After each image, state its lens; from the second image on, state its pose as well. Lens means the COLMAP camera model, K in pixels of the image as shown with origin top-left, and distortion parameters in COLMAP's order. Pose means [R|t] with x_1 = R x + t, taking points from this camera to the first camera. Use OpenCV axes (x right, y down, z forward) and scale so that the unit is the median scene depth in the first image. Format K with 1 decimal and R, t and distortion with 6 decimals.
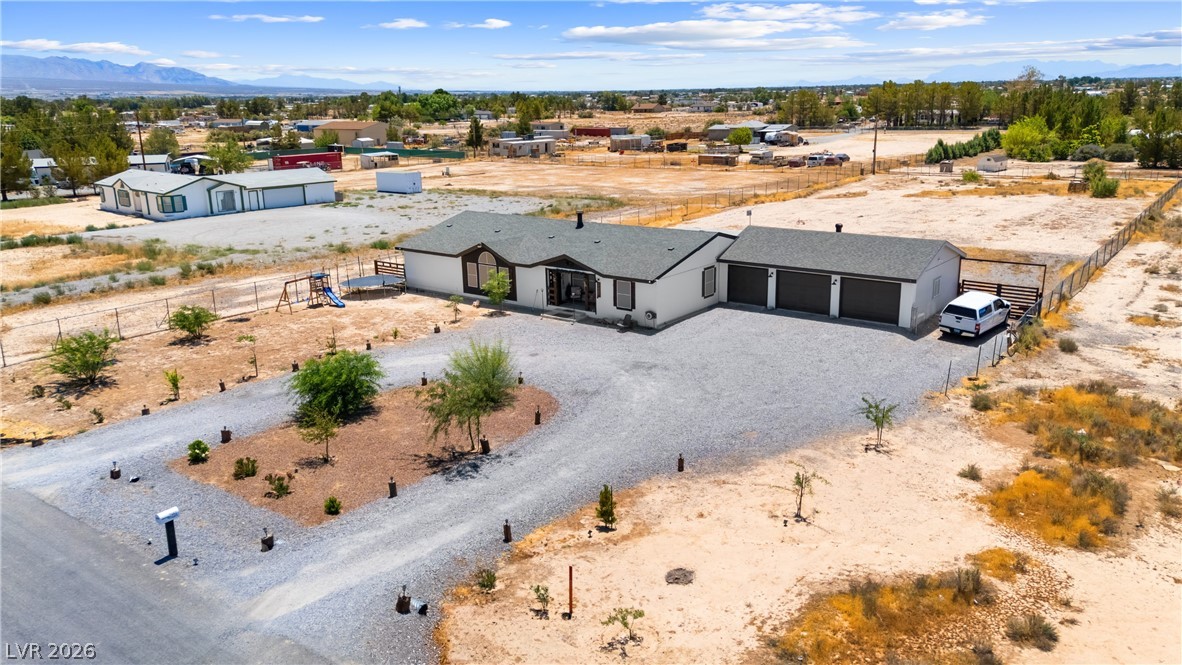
lens RADIAL K [[893.1, 0, 591.0], [0, 893.1, 332.5], [0, 0, 1]] dist [0.077175, -0.068103]
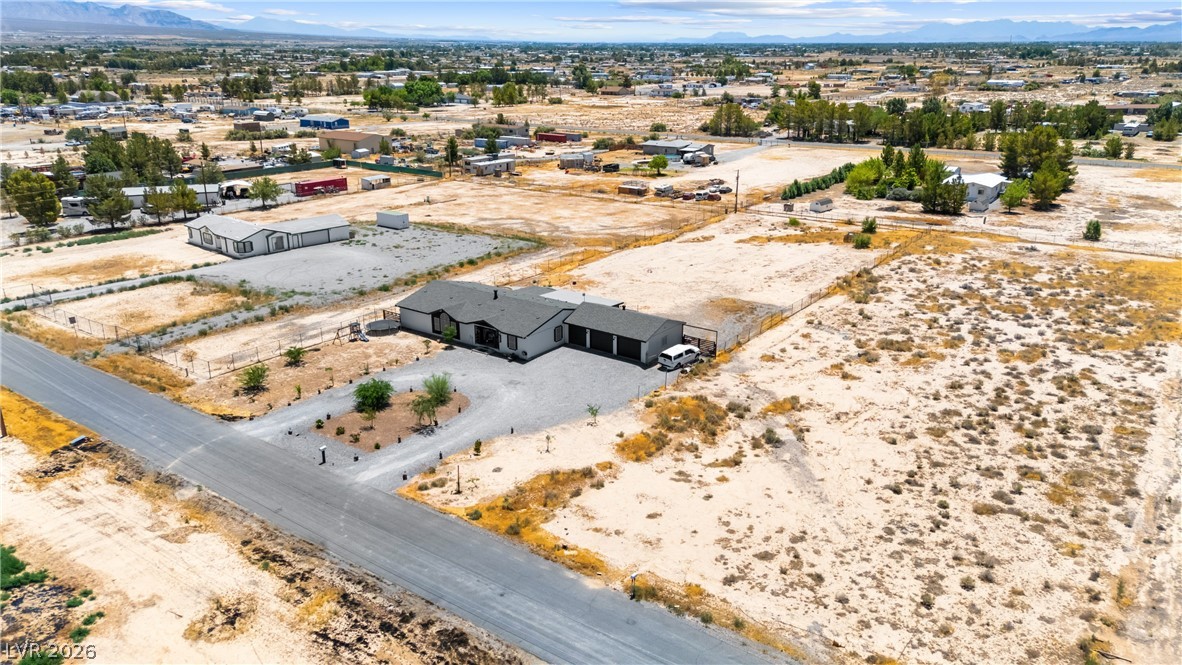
lens RADIAL K [[869.8, 0, 593.0], [0, 869.8, 326.1], [0, 0, 1]] dist [0.072191, -0.064328]
pose [[0.999656, 0.011788, 0.023418, 0.166049], [-0.012996, 0.998556, 0.052134, -0.175967], [-0.022769, -0.052421, 0.998365, -0.912446]]
